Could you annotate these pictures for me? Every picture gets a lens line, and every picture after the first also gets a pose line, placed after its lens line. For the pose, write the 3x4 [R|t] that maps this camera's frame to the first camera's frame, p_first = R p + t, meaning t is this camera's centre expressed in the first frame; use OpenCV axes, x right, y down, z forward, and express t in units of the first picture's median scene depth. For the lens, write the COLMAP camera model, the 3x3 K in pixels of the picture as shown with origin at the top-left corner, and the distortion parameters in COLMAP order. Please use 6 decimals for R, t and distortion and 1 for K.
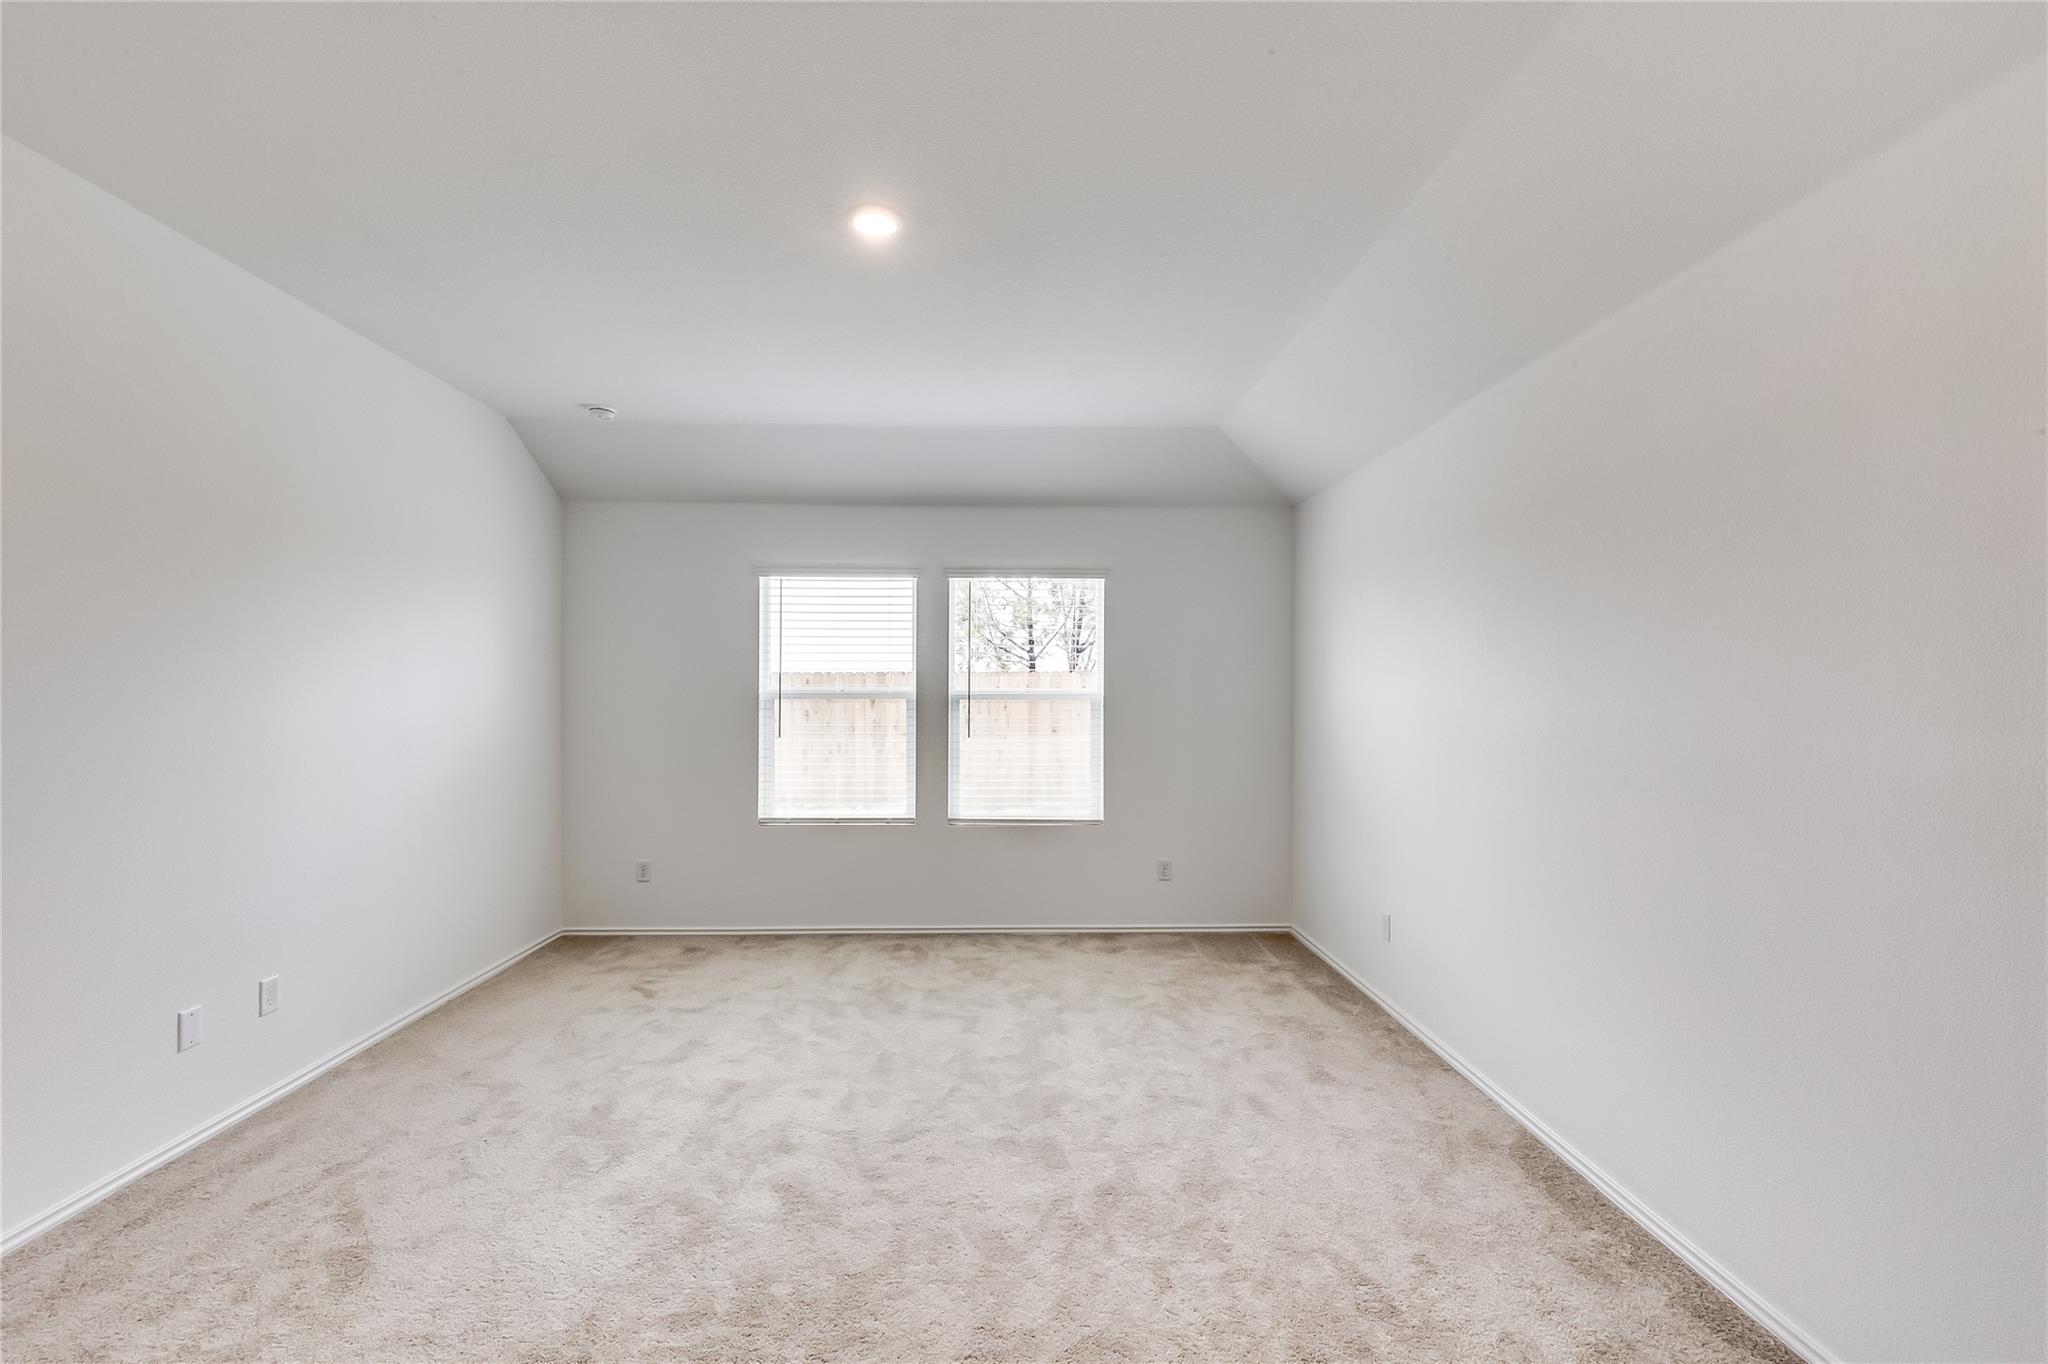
lens RADIAL K [[934.4, 0, 1018.3], [0, 934.4, 695.1], [0, 0, 1]] dist [0.005124, 0.002431]
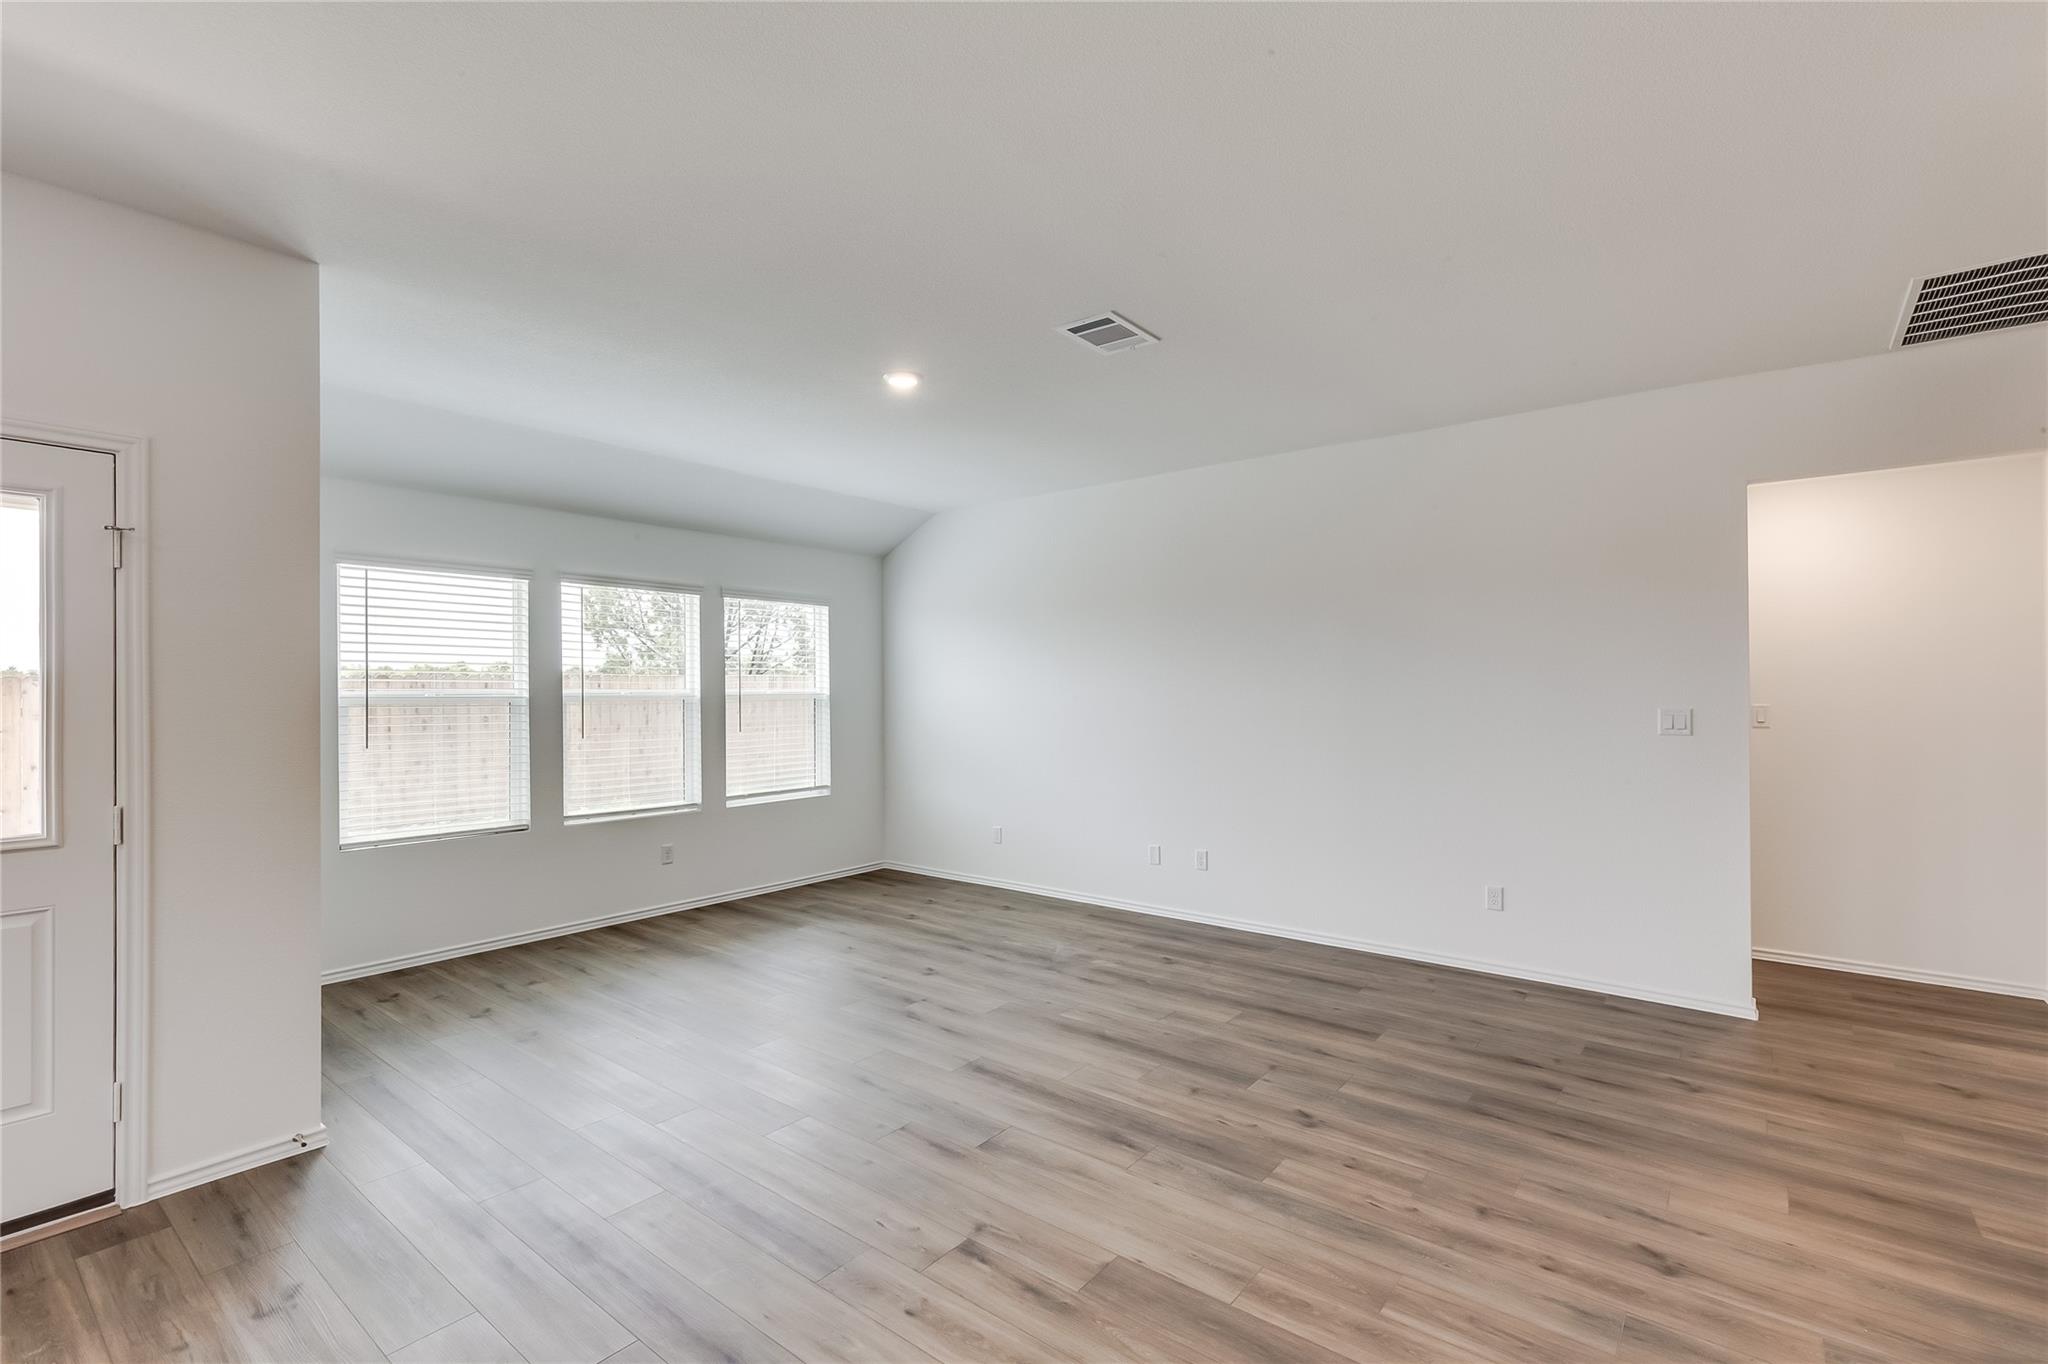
lens RADIAL K [[934.4, 0, 1025.4], [0, 934.4, 685.7], [0, 0, 1]] dist [0.005124, 0.002431]
pose [[0.611079, -0.005731, 0.791549, -0.772750], [0.014266, 0.999891, -0.003774, -0.004944], [-0.791441, 0.013598, 0.611094, -0.014916]]
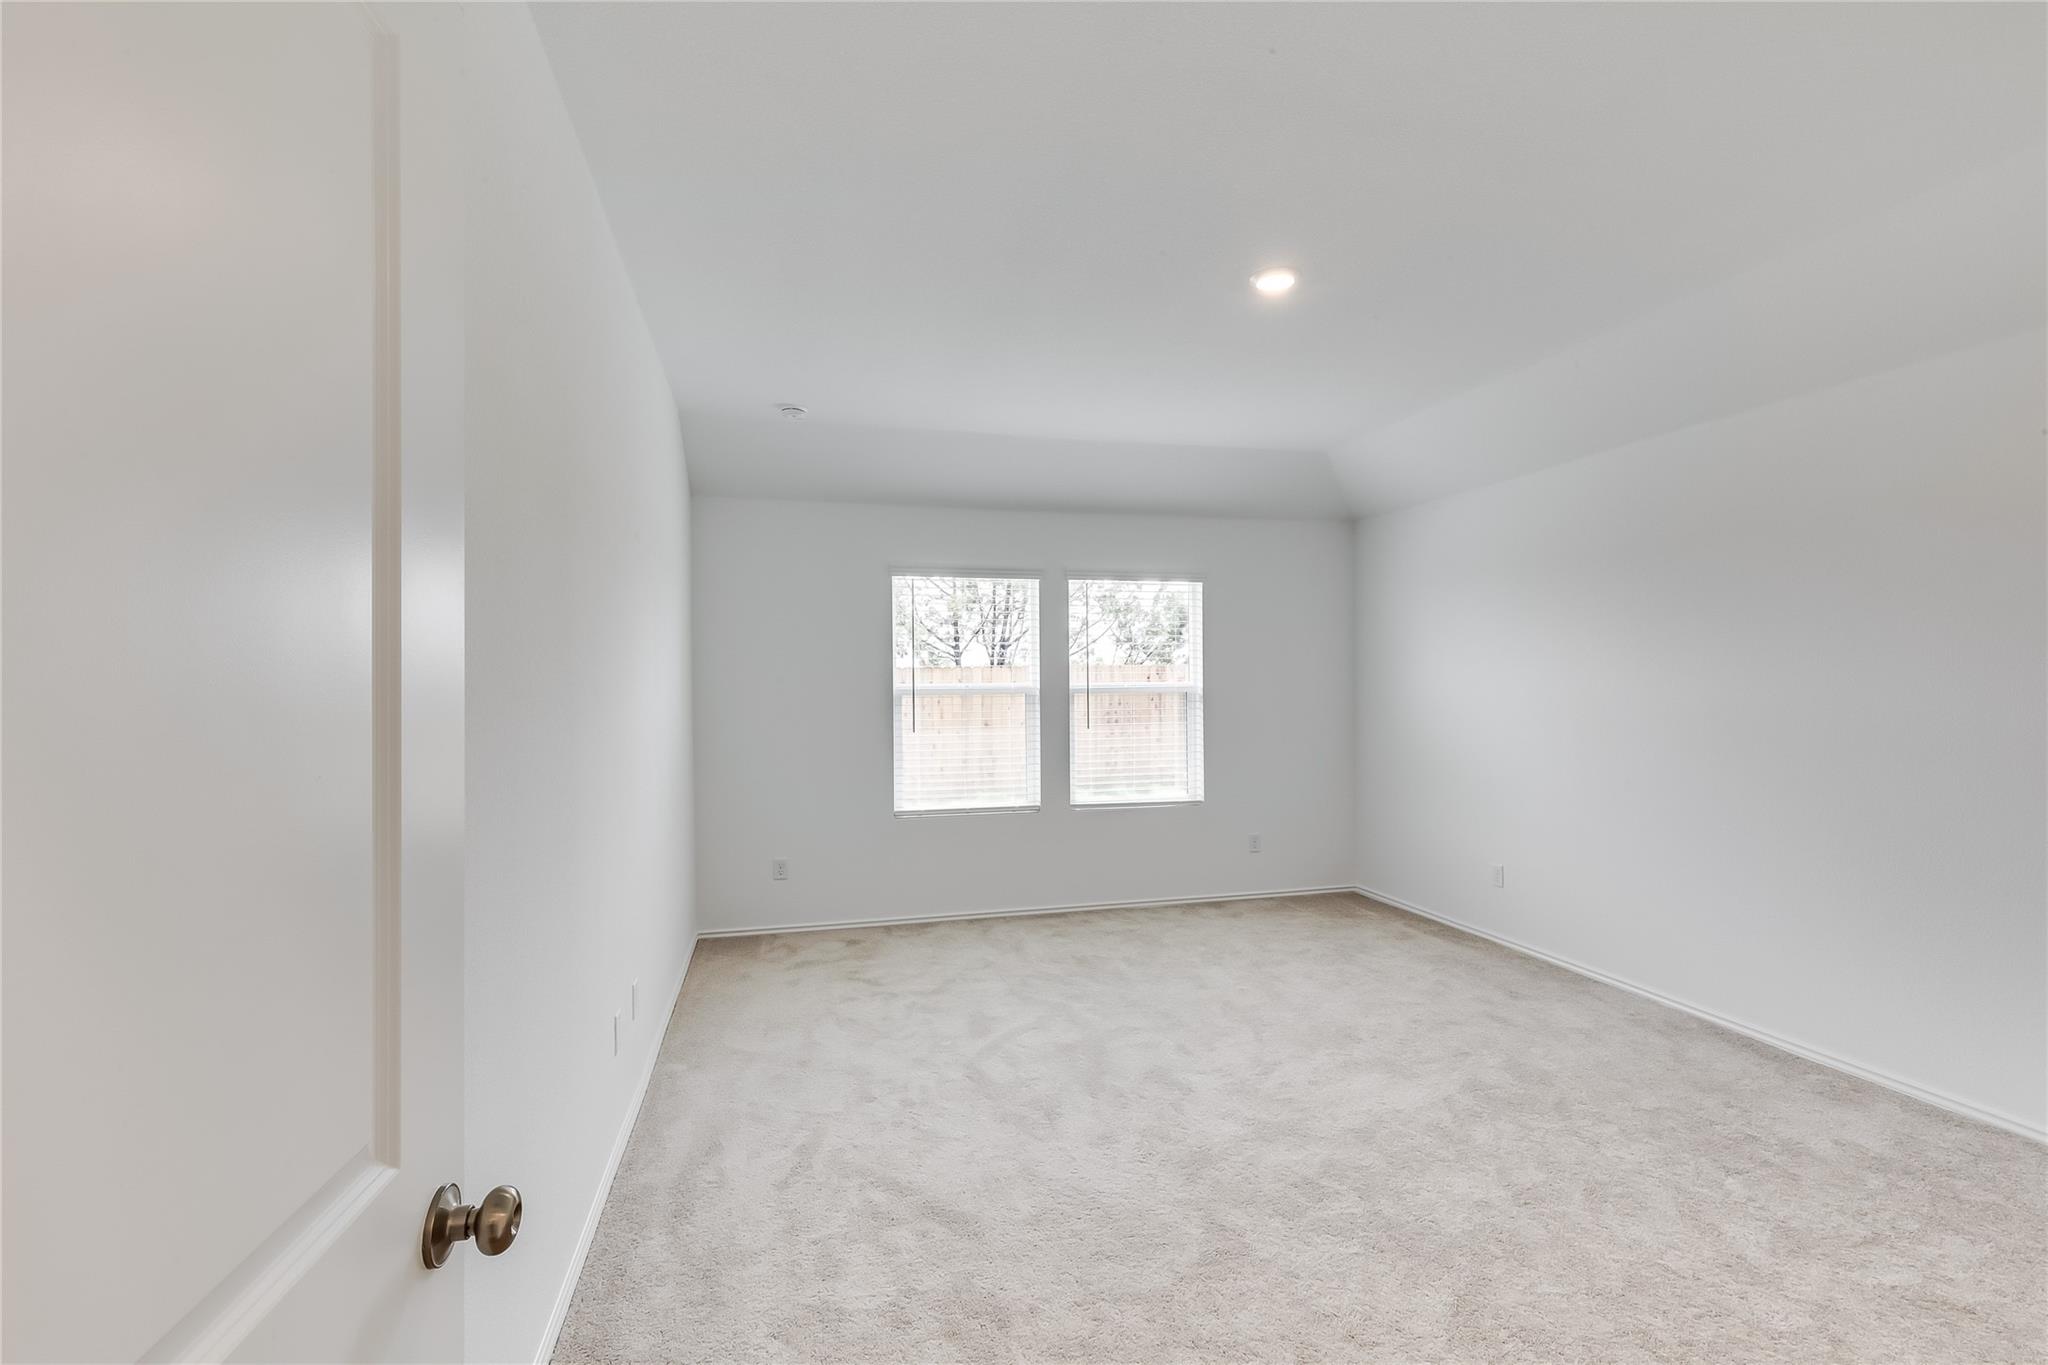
lens RADIAL K [[934.4, 0, 1018.9], [0, 934.4, 697.1], [0, 0, 1]] dist [0.005124, 0.002431]
pose [[0.973607, -0.012370, 0.227895, -0.375037], [0.010655, 0.999905, 0.008752, -0.001762], [-0.227982, -0.006093, 0.973646, -0.031291]]
